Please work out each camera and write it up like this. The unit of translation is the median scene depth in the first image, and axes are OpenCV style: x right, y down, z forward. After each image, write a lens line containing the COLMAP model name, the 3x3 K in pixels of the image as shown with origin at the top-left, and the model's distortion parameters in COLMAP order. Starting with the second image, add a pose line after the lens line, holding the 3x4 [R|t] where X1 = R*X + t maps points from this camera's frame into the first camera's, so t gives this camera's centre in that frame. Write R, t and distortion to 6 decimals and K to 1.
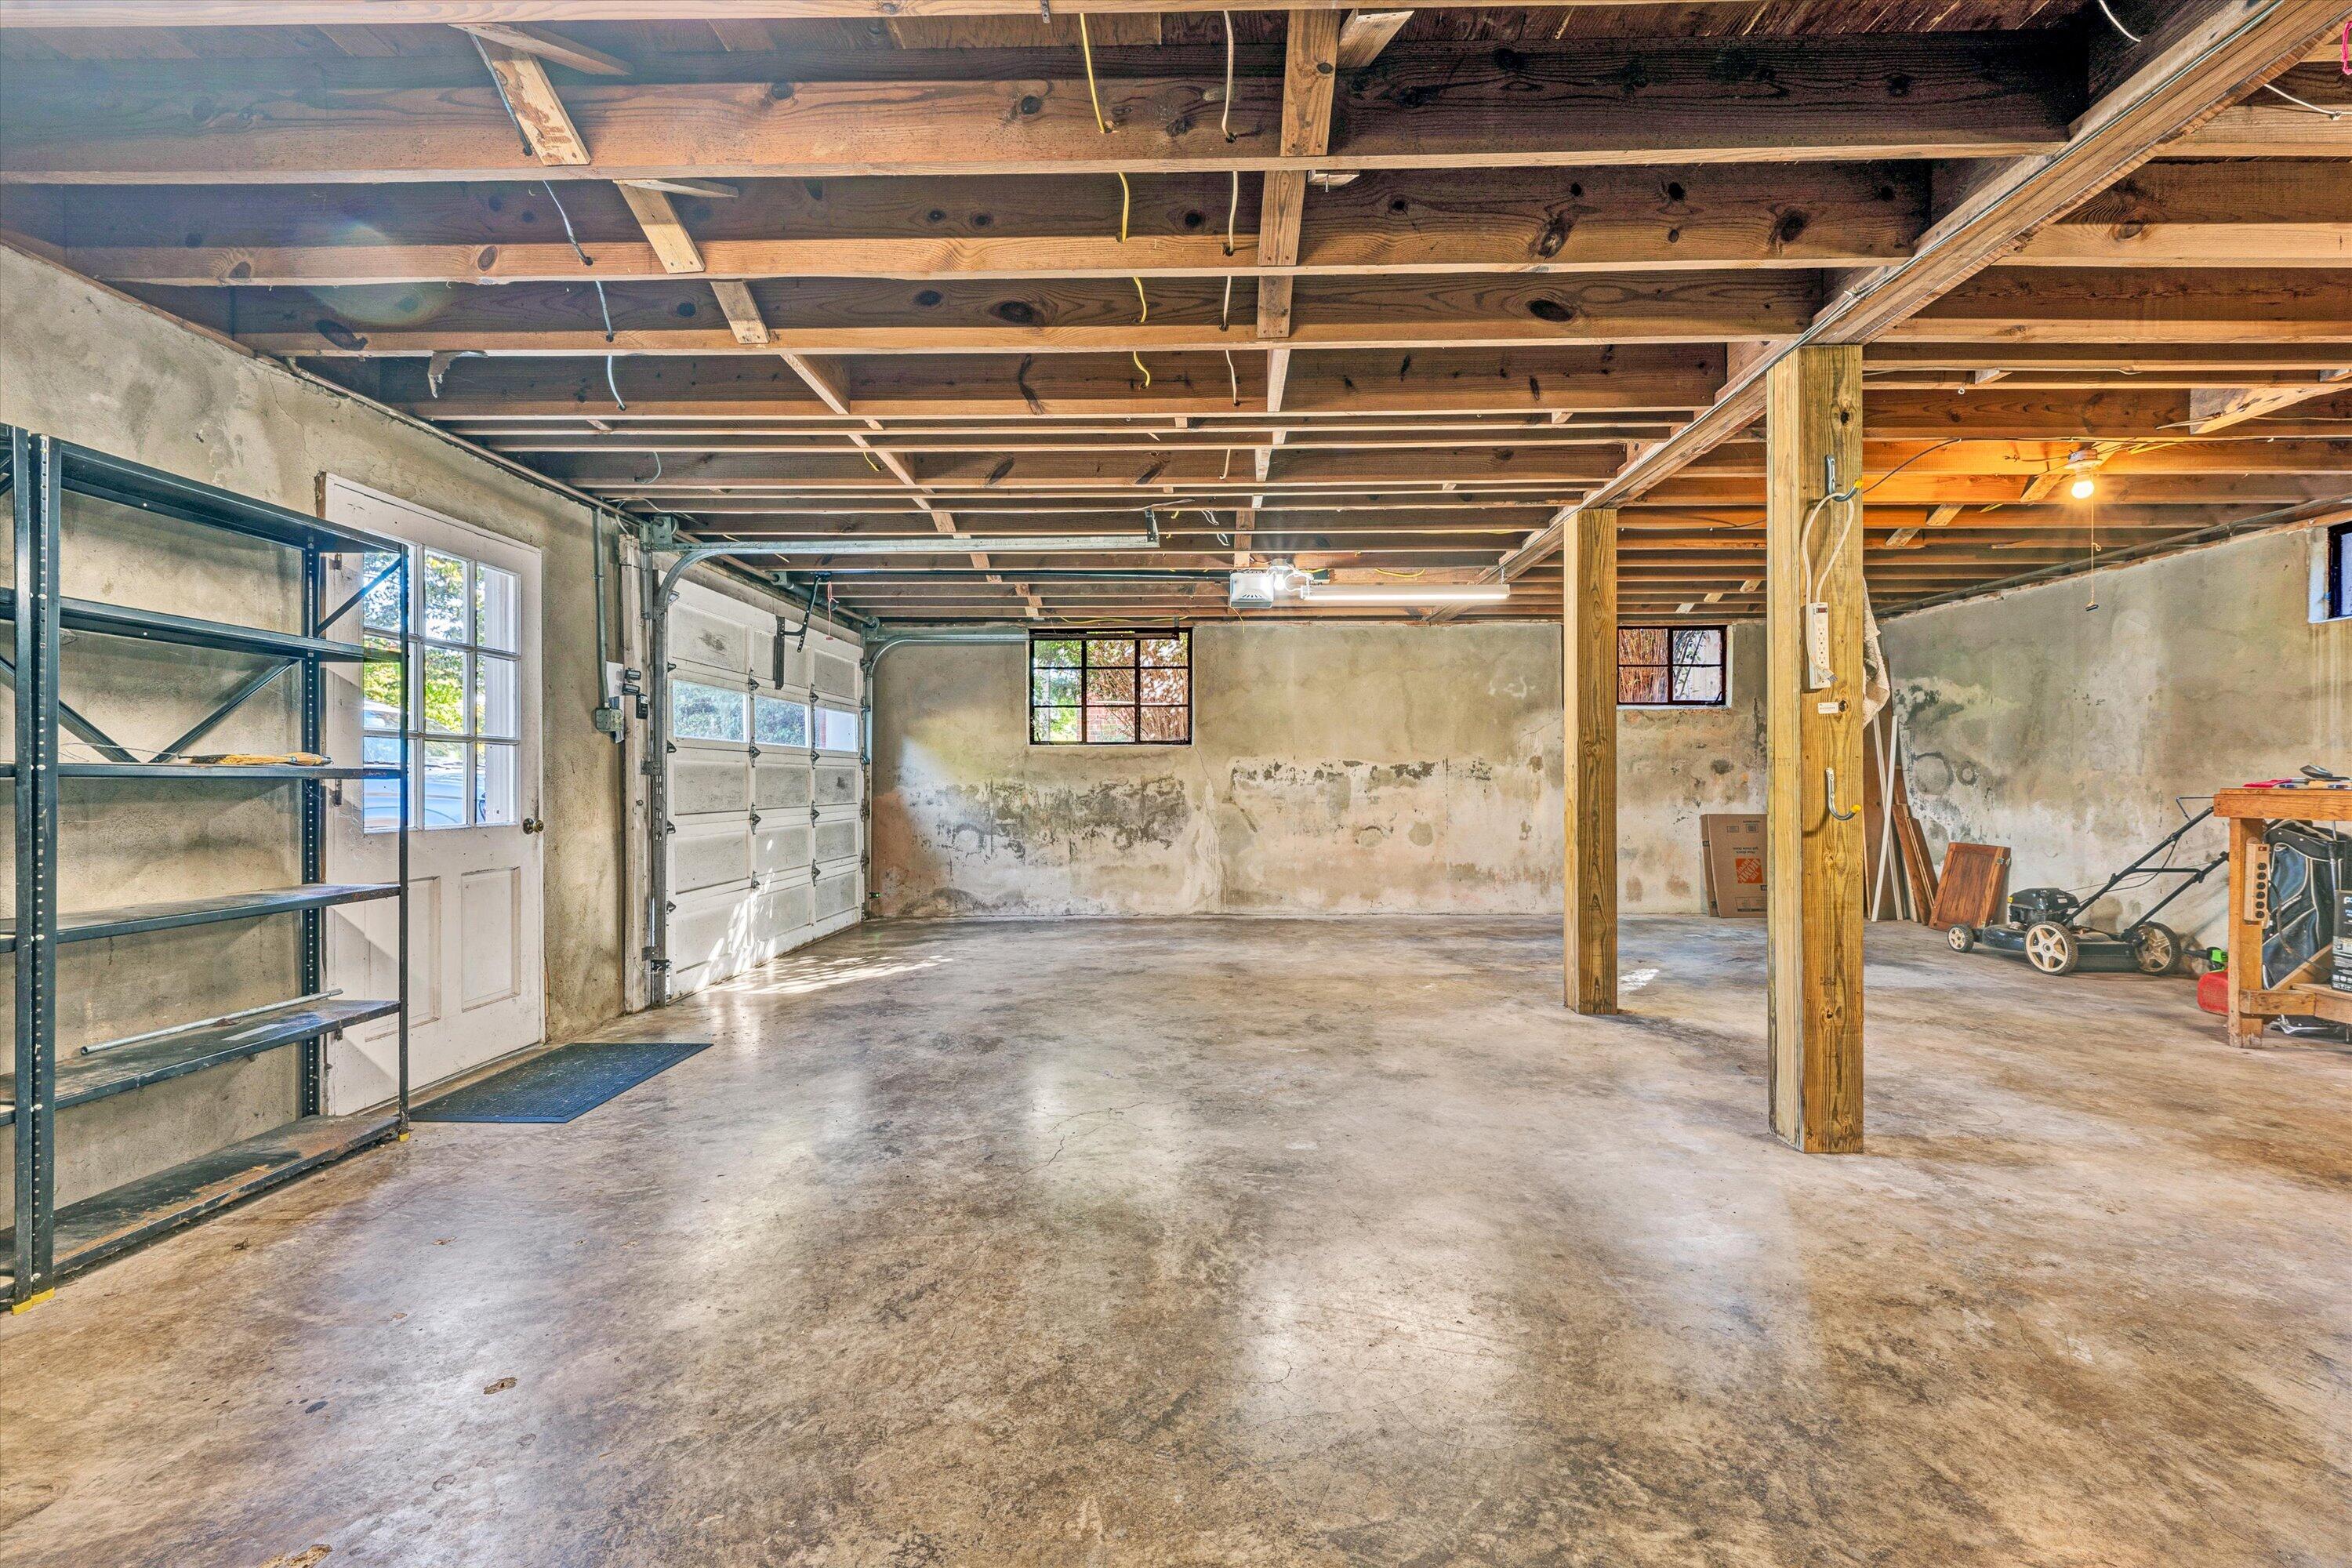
lens RADIAL K [[945.2, 0, 1176.0], [0, 945.2, 784.0], [0, 0, 1]] dist [0.000058, -0.000041]
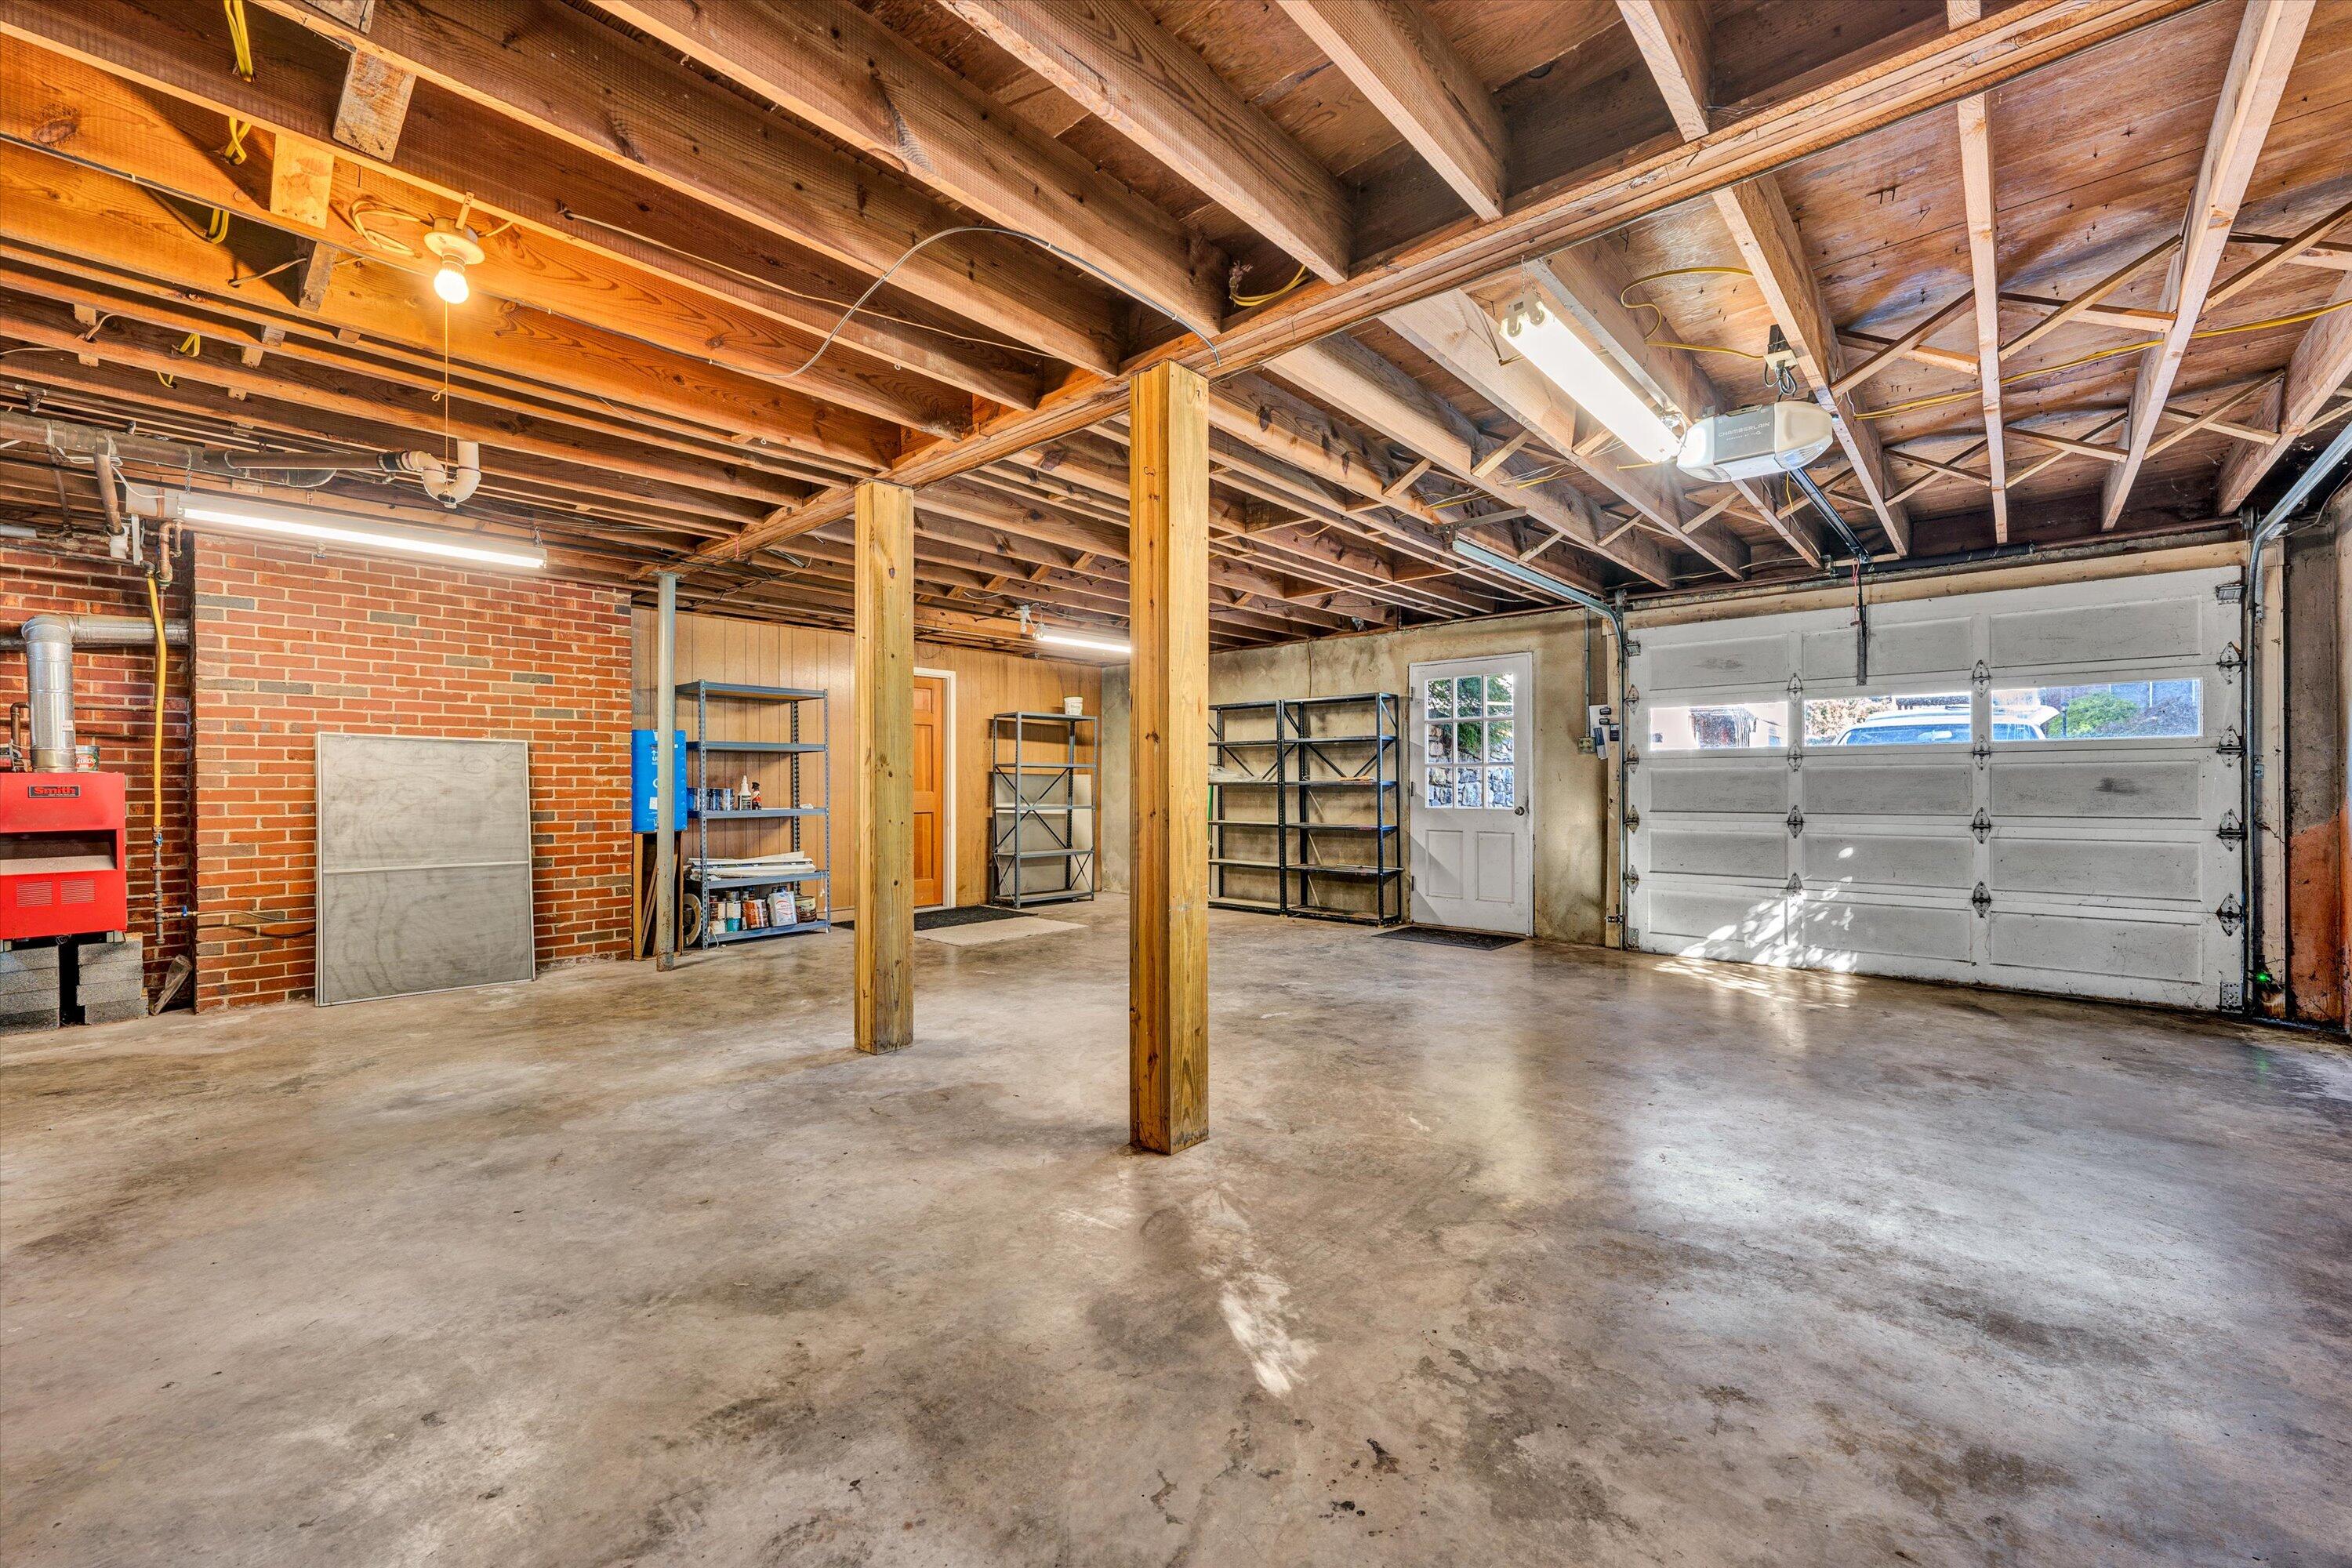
lens RADIAL K [[945.2, 0, 1176.0], [0, 945.2, 784.0], [0, 0, 1]] dist [0.000058, -0.000041]
pose [[-0.654297, -0.000760, -0.756238, 1.085016], [0.001368, 0.999997, -0.002188, -0.003717], [0.756237, -0.002466, -0.654294, 1.677225]]
